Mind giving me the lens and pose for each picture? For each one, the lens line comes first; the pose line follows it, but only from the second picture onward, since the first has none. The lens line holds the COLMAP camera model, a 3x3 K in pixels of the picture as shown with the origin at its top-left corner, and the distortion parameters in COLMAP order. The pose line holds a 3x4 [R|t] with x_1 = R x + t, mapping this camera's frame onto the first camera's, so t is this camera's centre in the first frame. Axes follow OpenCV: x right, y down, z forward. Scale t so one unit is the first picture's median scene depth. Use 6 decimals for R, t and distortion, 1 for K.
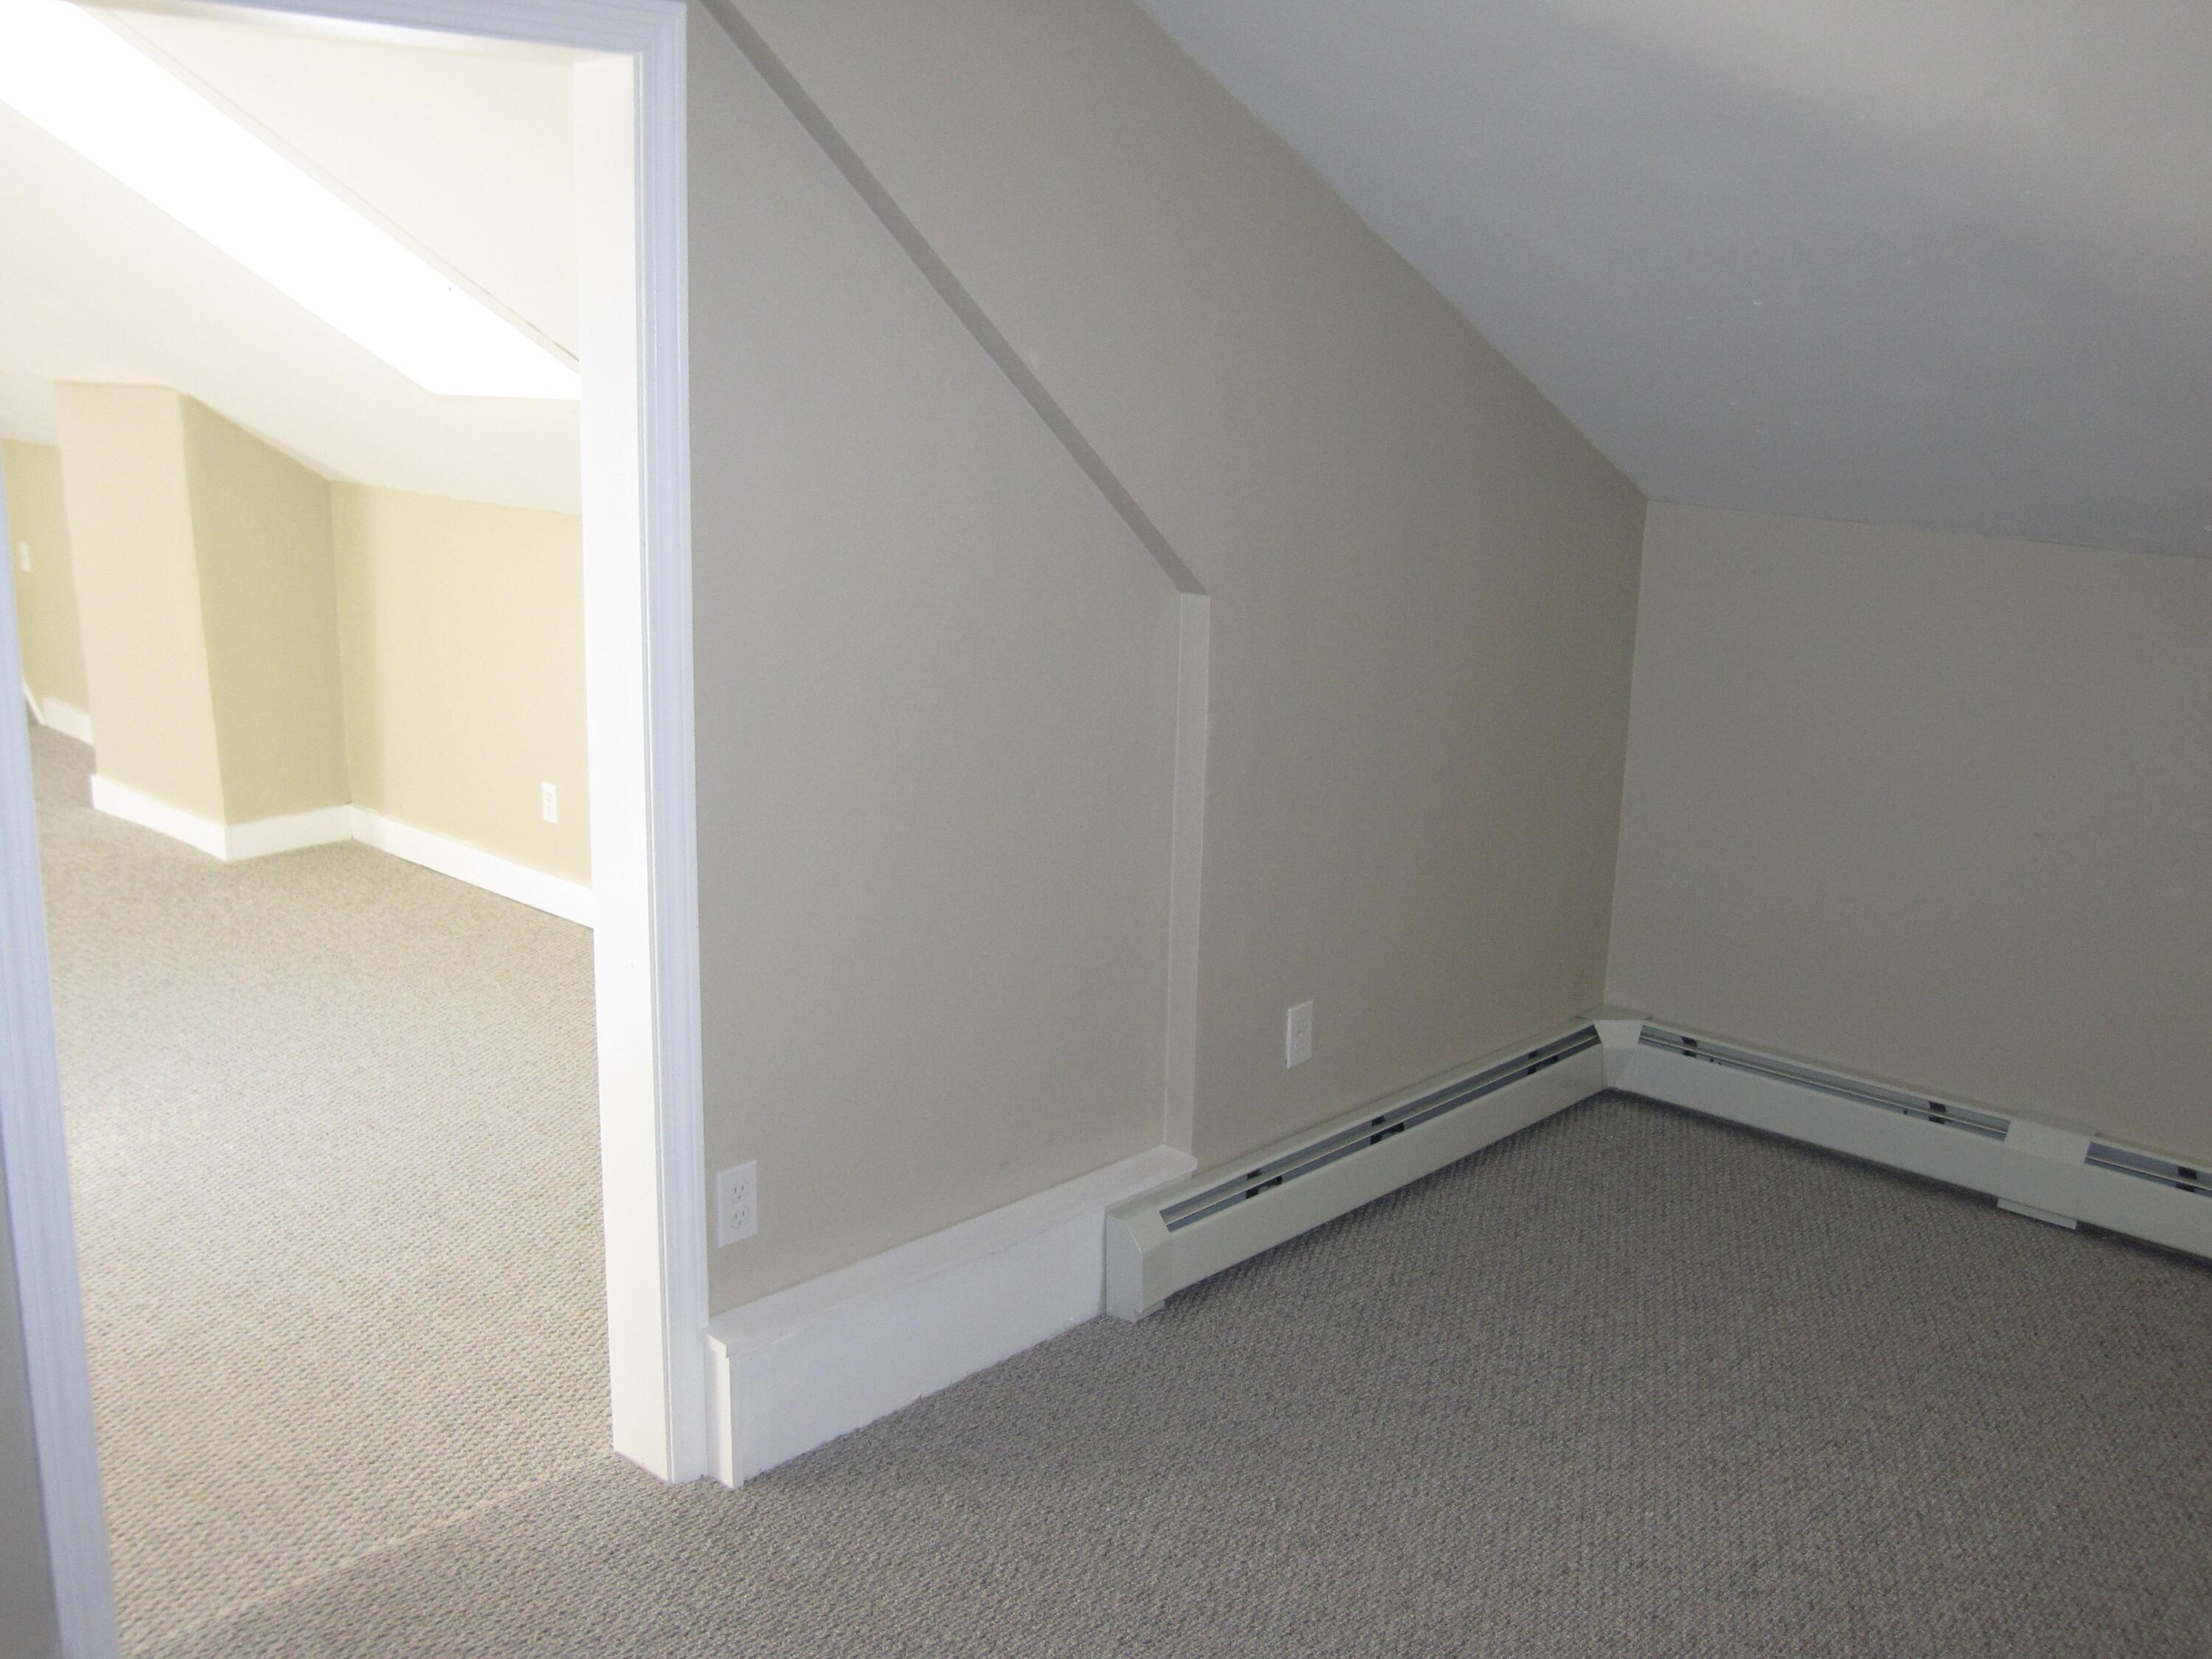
lens RADIAL K [[2117.4, 0, 1106.0], [0, 2117.4, 829.5], [0, 0, 1]] dist [-0.076782, -0.003567]
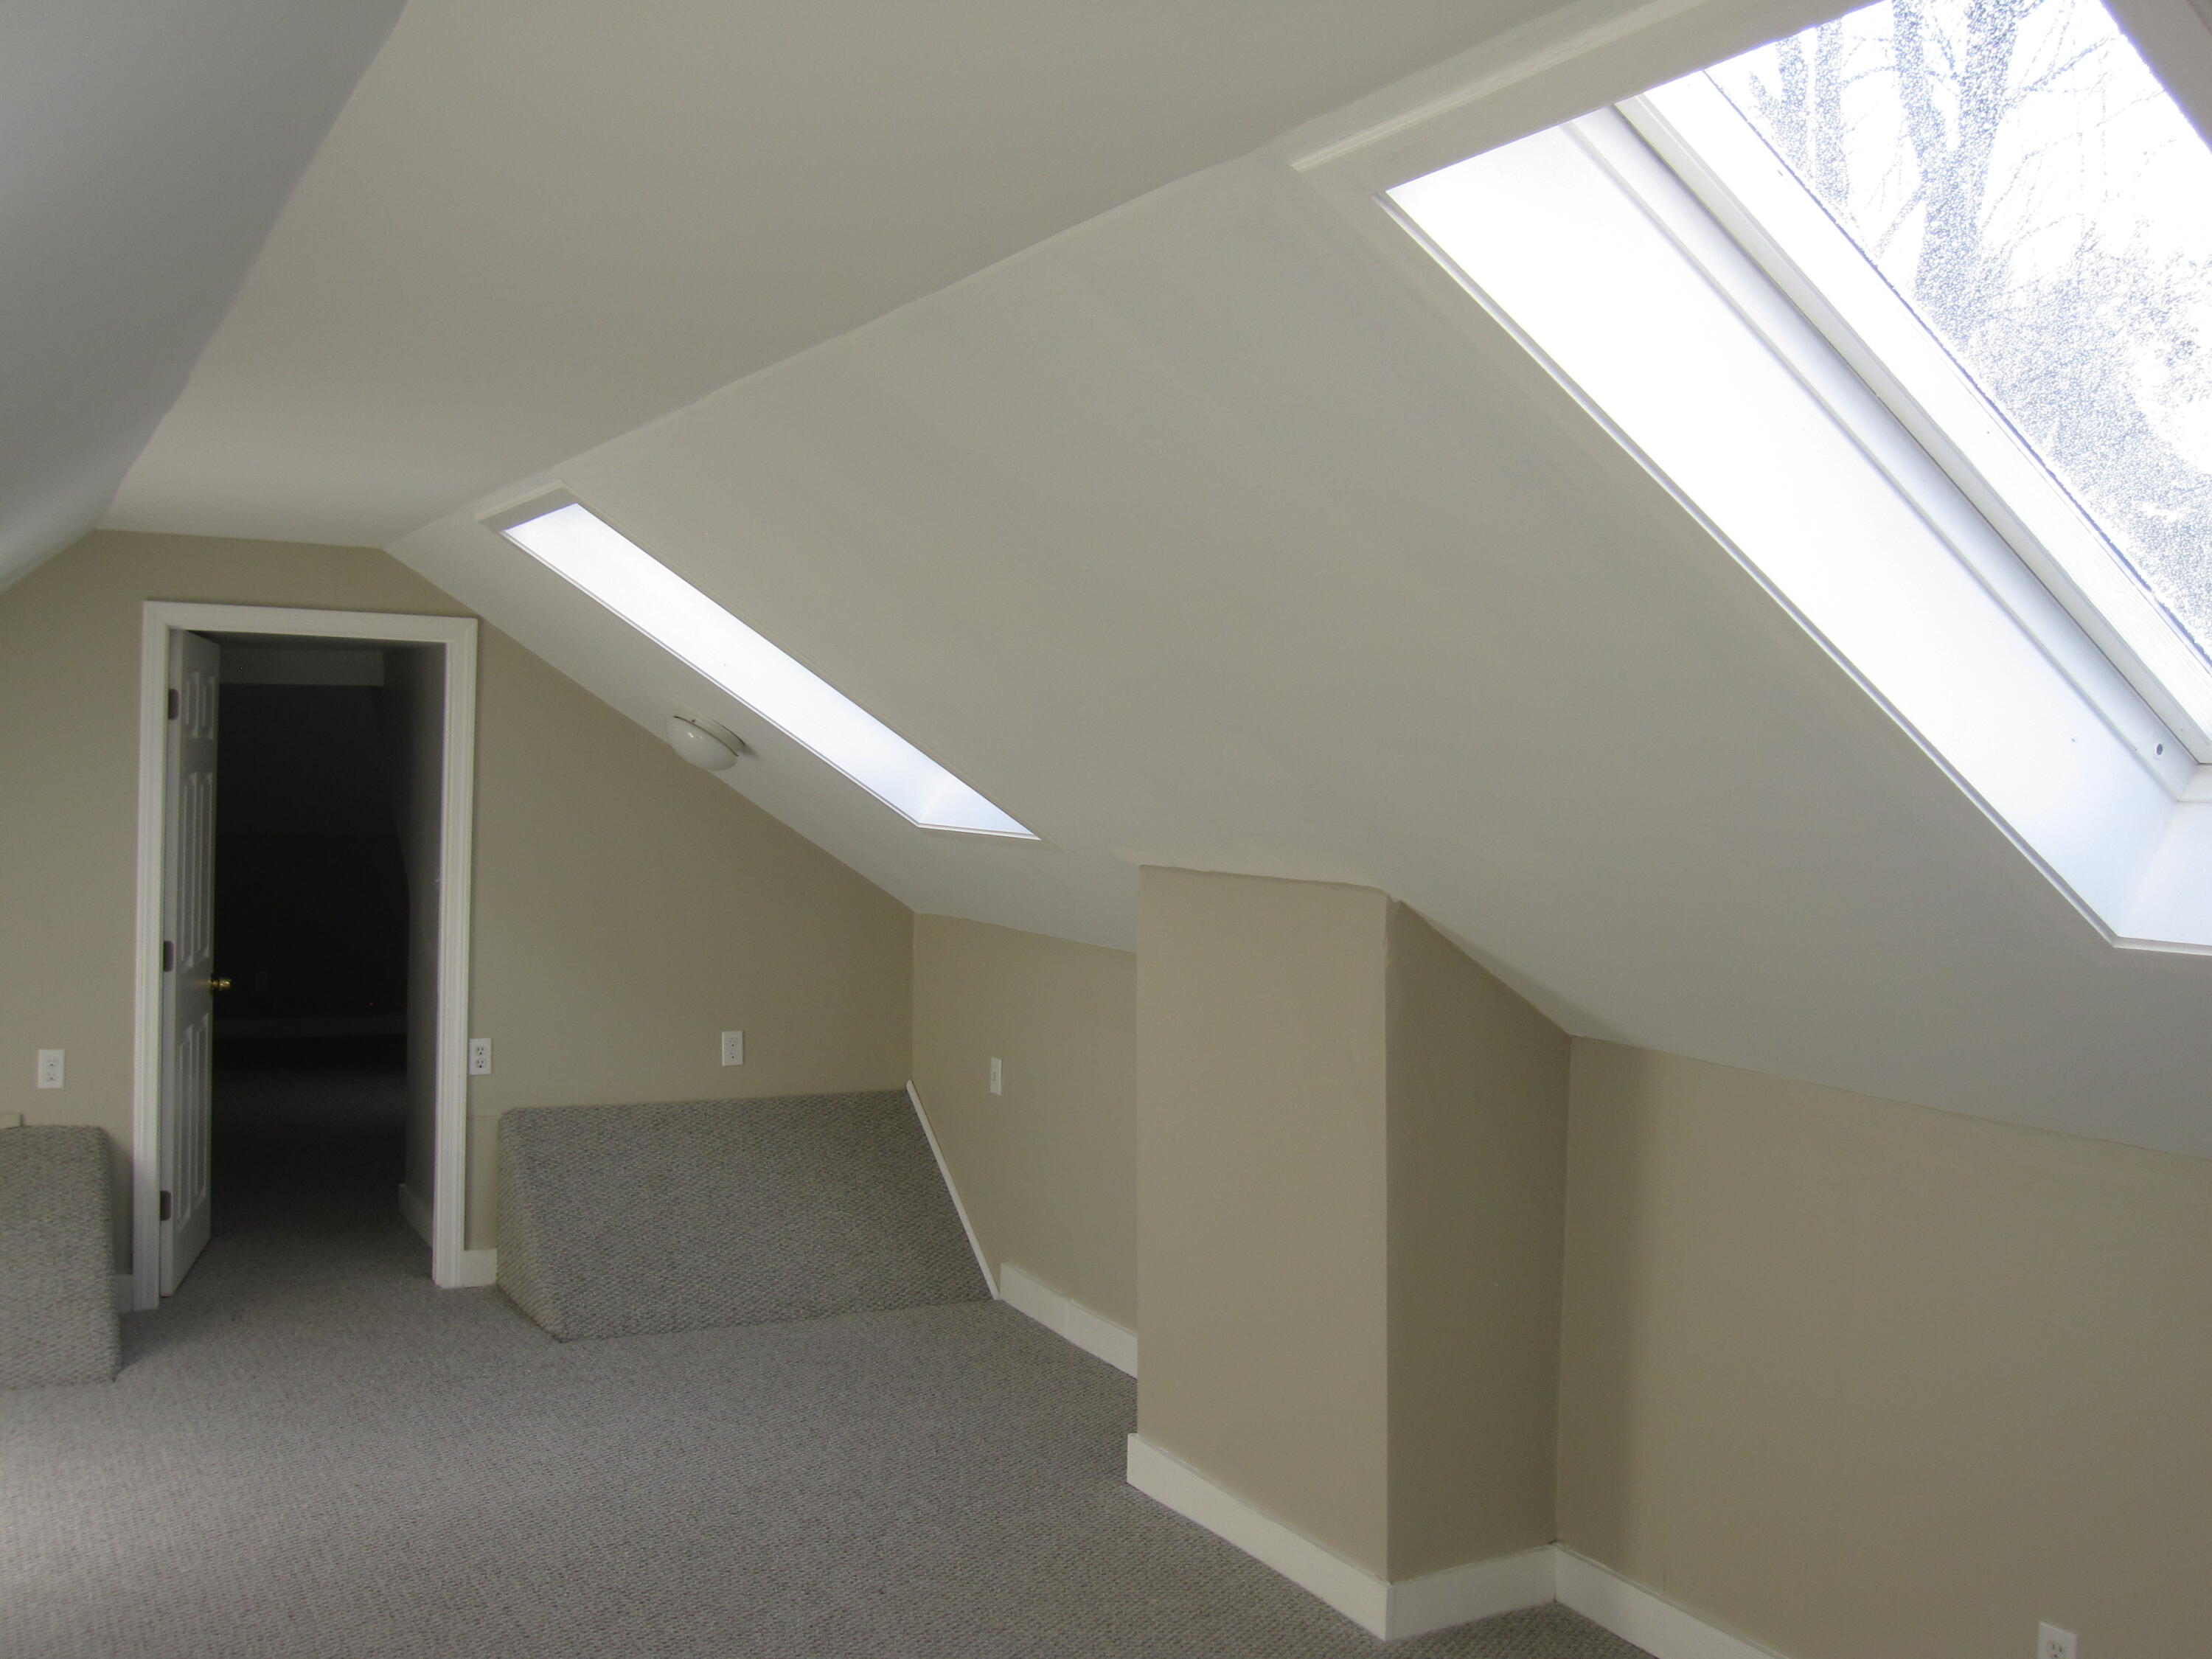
lens RADIAL K [[2117.4, 0, 1106.0], [0, 2117.4, 829.5], [0, 0, 1]] dist [-0.076782, -0.003567]
pose [[0.947100, 0.017811, -0.320443, -0.297672], [-0.084969, 0.976746, -0.196844, -0.088683], [0.309485, 0.213658, 0.926590, 0.340040]]
